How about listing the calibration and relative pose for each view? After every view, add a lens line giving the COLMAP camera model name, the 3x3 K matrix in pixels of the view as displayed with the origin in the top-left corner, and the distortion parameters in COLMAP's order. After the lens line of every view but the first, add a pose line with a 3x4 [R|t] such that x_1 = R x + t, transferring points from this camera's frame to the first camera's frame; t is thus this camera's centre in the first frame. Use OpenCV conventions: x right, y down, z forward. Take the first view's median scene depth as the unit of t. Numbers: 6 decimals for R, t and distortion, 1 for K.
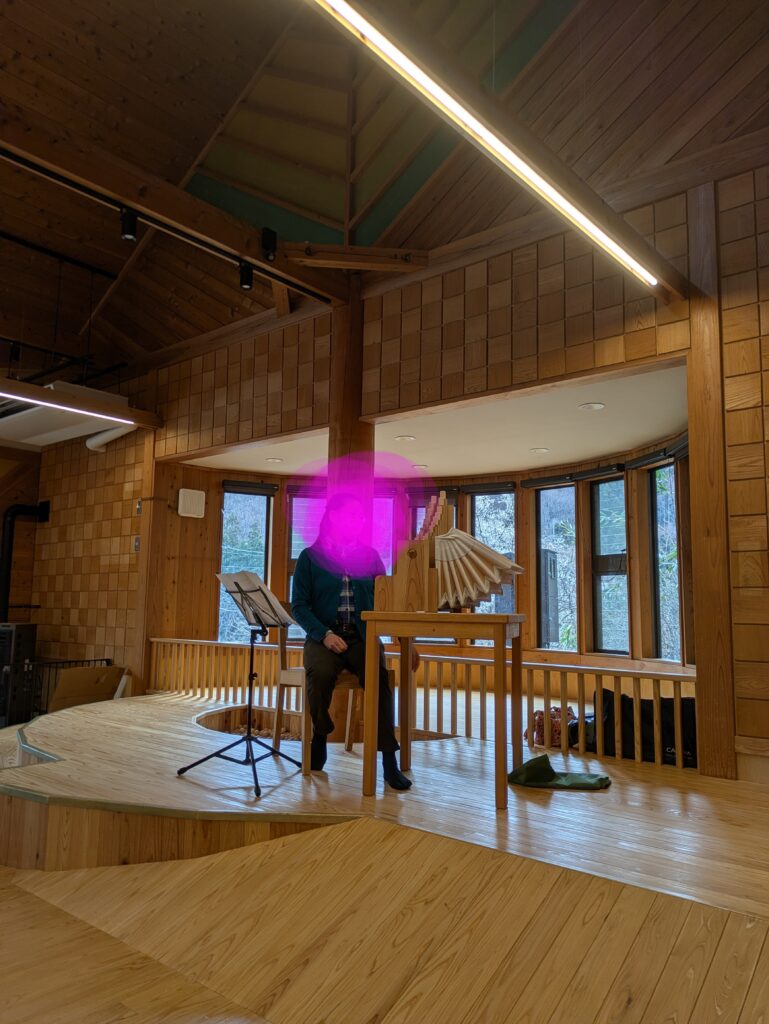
lens RADIAL K [[772.7, 0, 387.1], [0, 772.7, 514.4], [0, 0, 1]] dist [0.055523, 0.001797]
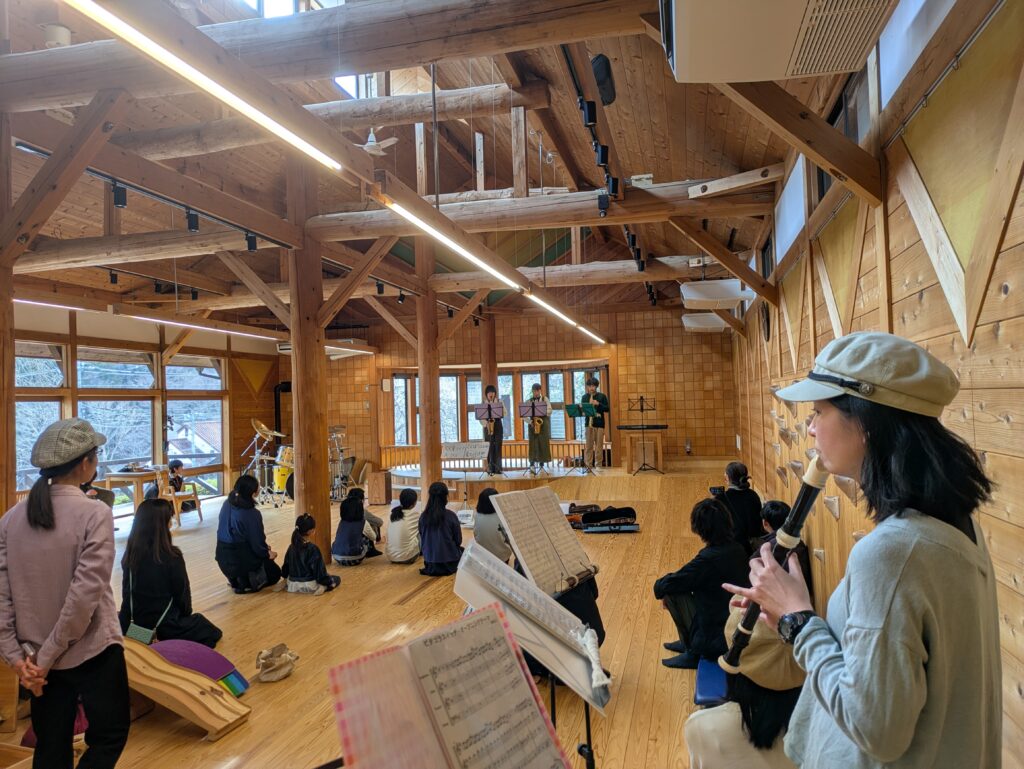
lens RADIAL K [[772.7, 0, 509.3], [0, 772.7, 377.3], [0, 0, 1]] dist [0.055523, 0.001797]
pose [[0.889470, -0.029361, 0.456049, -1.006538], [-0.013826, 0.995748, 0.091073, -0.258993], [-0.456784, -0.087312, 0.885282, -1.200824]]
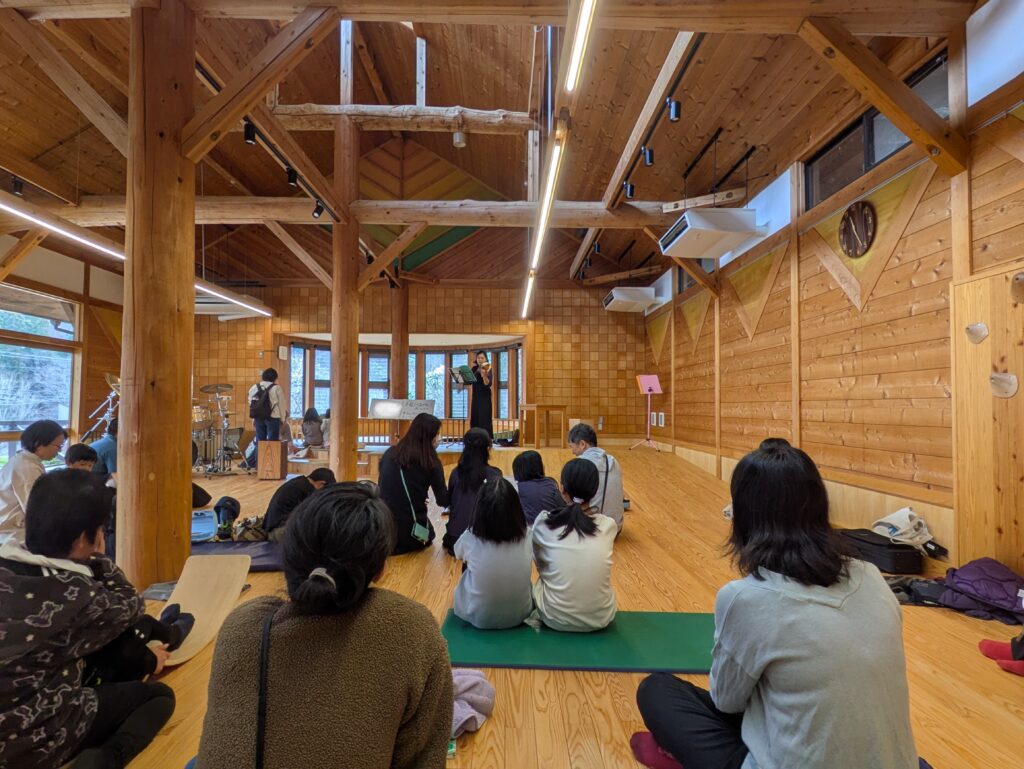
lens RADIAL K [[560.8, 0, 519.3], [0, 560.8, 393.9], [0, 0, 1]] dist [-0.013427, -0.003172]
pose [[0.744380, 0.002548, 0.667751, -0.824141], [-0.077238, 0.993609, 0.082310, -0.082460], [-0.663274, -0.112846, 0.739820, -0.570253]]
